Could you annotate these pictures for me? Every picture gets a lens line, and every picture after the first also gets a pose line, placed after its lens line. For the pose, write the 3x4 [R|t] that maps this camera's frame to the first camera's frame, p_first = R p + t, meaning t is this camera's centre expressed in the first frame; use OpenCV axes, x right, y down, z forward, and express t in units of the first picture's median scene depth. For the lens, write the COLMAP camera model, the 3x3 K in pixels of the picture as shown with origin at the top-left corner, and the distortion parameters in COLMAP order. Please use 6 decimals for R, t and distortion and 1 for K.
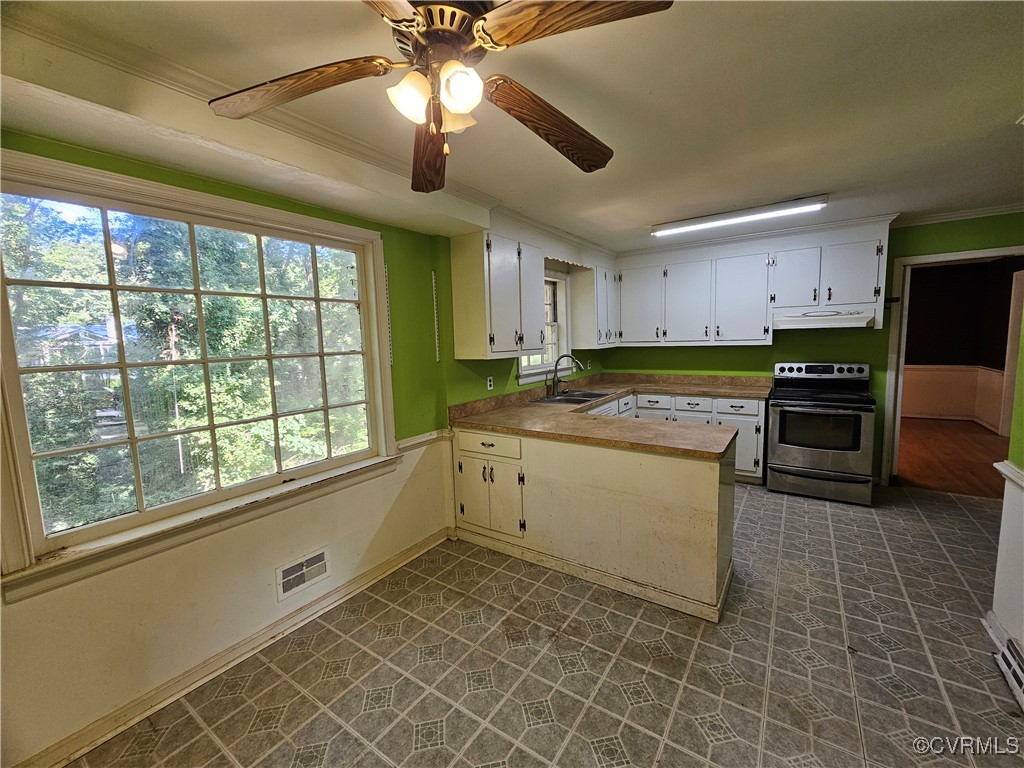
lens RADIAL K [[416.6, 0, 515.4], [0, 416.6, 382.9], [0, 0, 1]] dist [-0.000114, -0.000050]
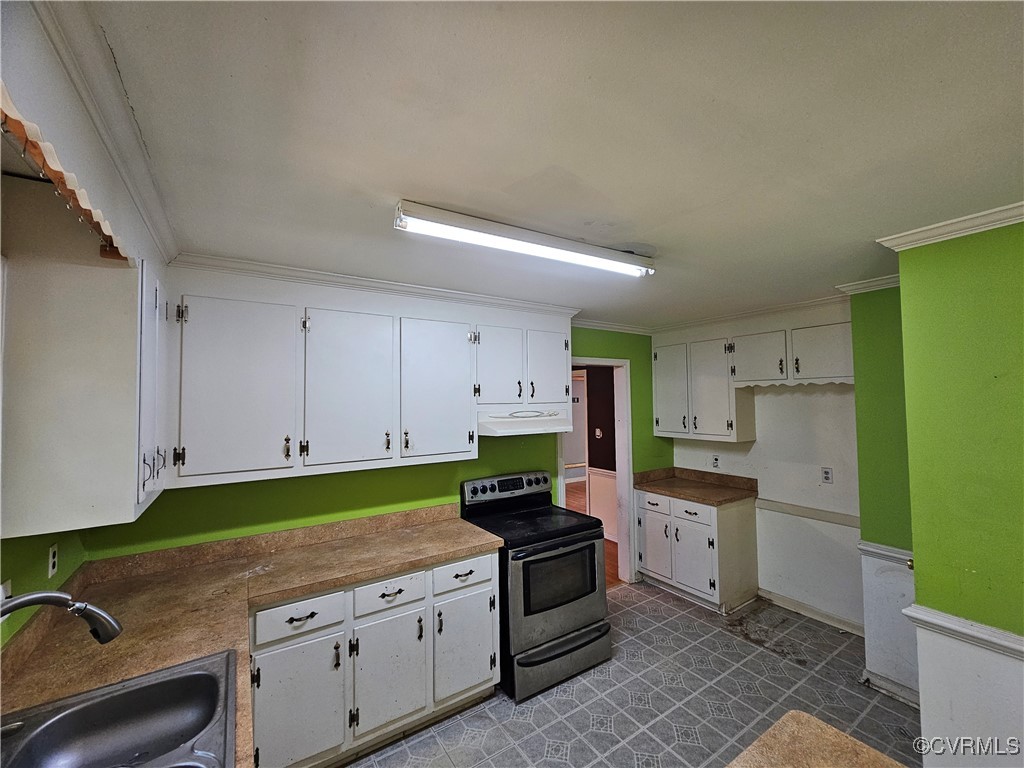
lens RADIAL K [[416.6, 0, 515.9], [0, 416.6, 384.1], [0, 0, 1]] dist [-0.000114, -0.000050]
pose [[0.373634, 0.061495, 0.925536, 0.012327], [0.103746, 0.988769, -0.107578, -0.132593], [-0.921756, 0.136215, 0.363058, 0.692097]]
